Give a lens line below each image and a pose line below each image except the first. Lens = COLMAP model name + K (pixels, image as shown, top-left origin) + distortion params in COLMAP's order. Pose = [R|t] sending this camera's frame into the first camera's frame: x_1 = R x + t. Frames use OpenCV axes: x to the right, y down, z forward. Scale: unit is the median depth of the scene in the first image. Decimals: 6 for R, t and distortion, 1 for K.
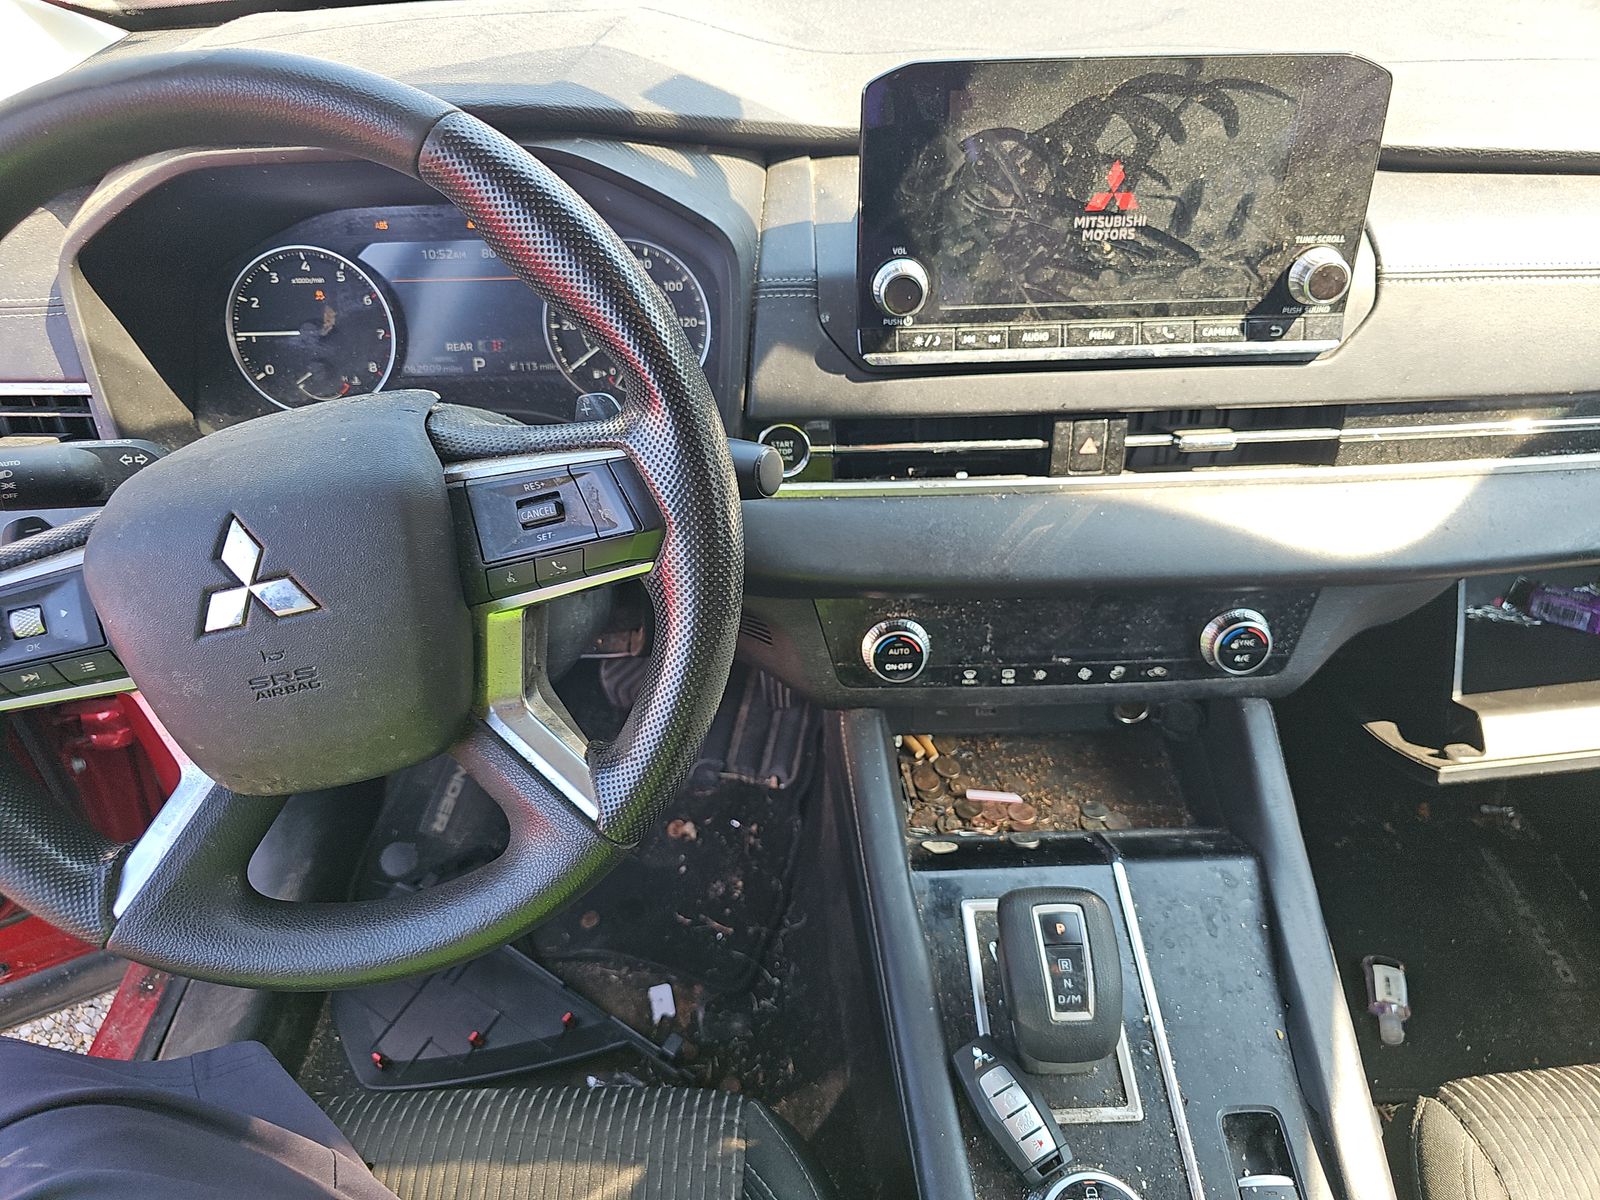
lens RADIAL K [[1082.7, 0, 790.0], [0, 1082.7, 590.2], [0, 0, 1]] dist [0.026760, -0.022043]
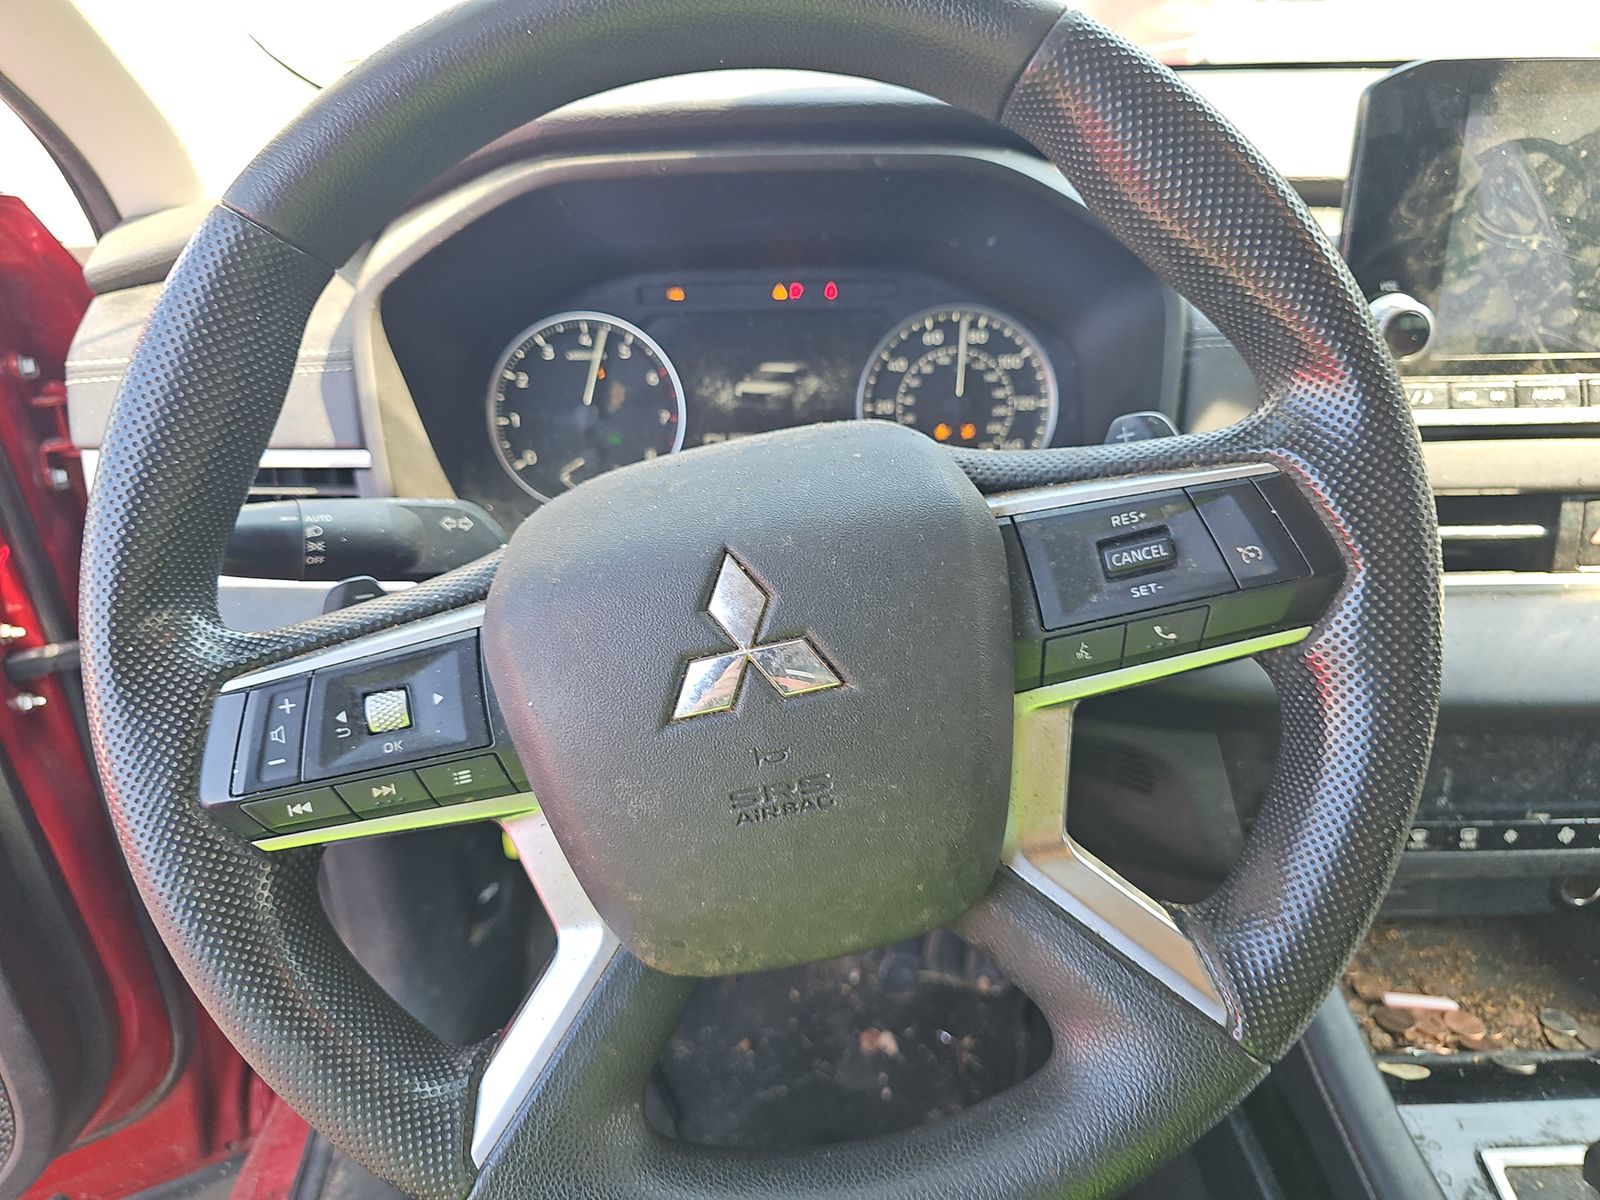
lens RADIAL K [[1082.7, 0, 778.1], [0, 1082.7, 574.3], [0, 0, 1]] dist [0.026760, -0.022043]
pose [[0.999901, 0.007096, -0.012179, -0.335006], [-0.009275, 0.981853, -0.189414, 0.055690], [0.010614, 0.189508, 0.981822, 0.229861]]
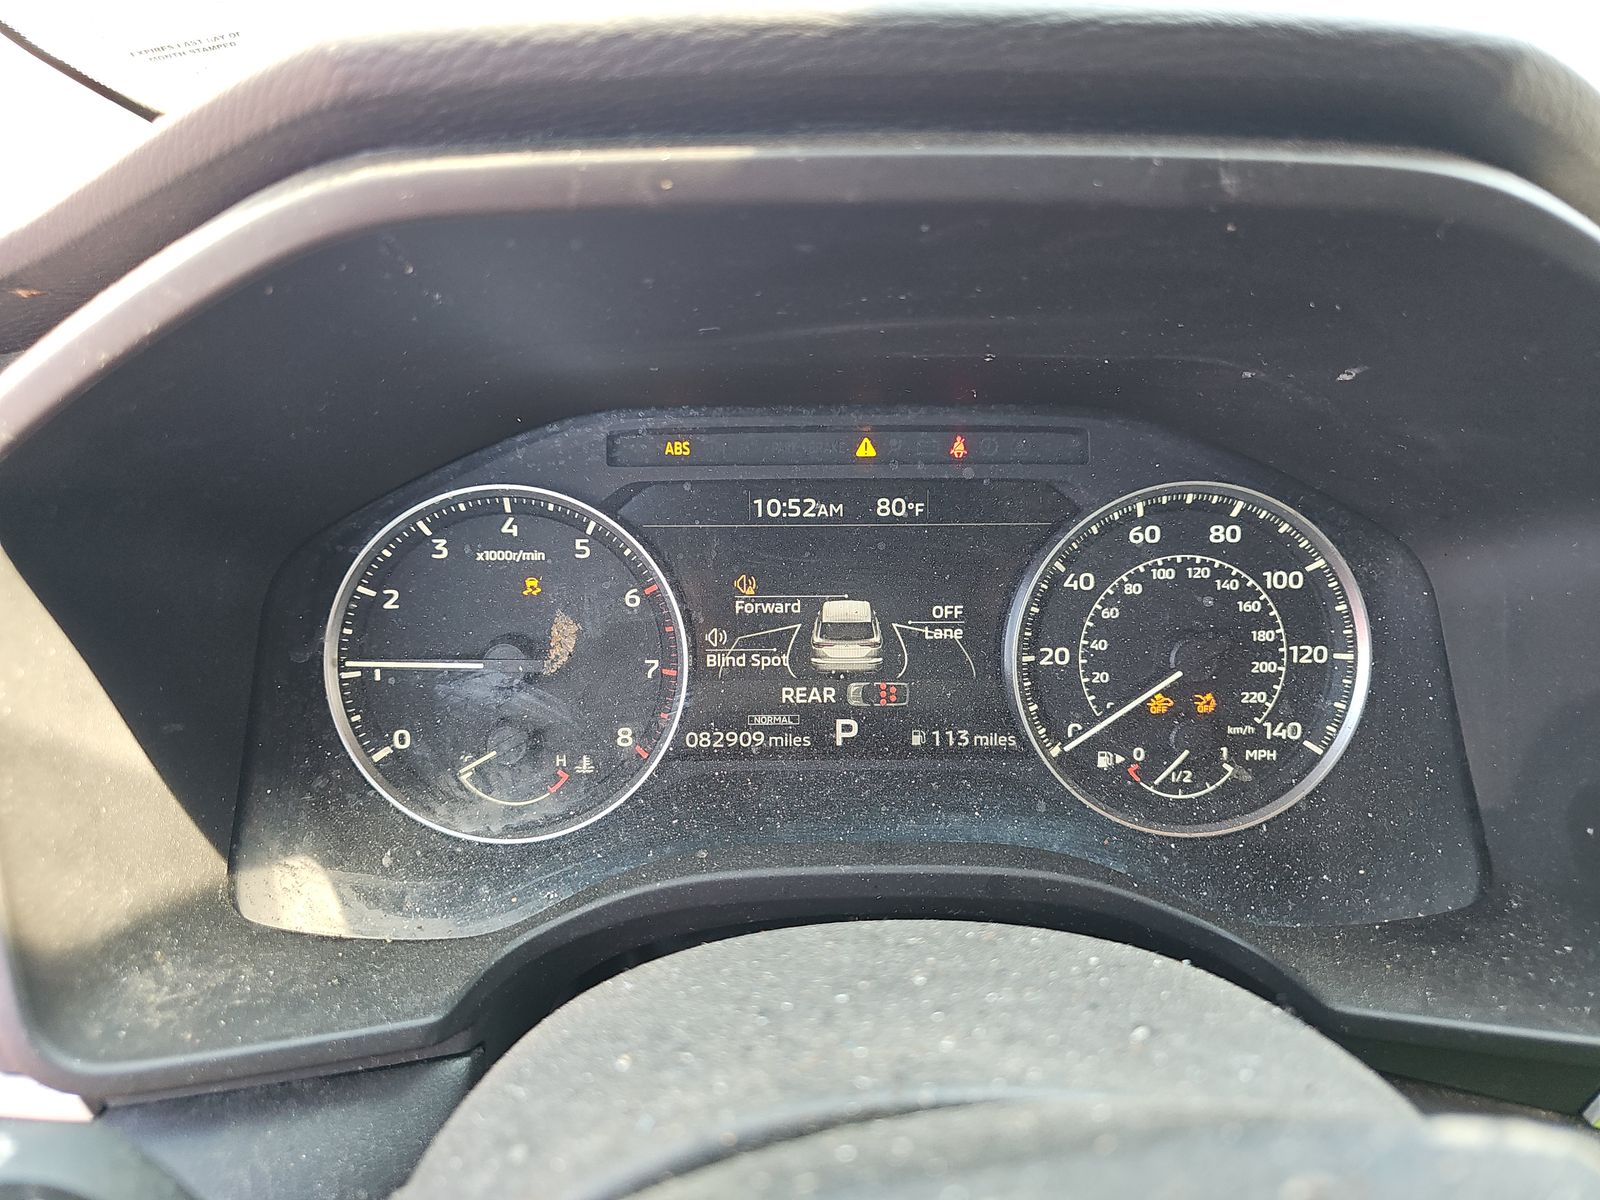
lens RADIAL K [[1082.7, 0, 791.5], [0, 1082.7, 602.4], [0, 0, 1]] dist [0.026760, -0.022043]
pose [[0.999688, 0.019847, 0.015183, -0.393913], [-0.015622, 0.970609, -0.240154, -0.185057], [-0.019503, 0.239842, 0.970616, 0.657614]]
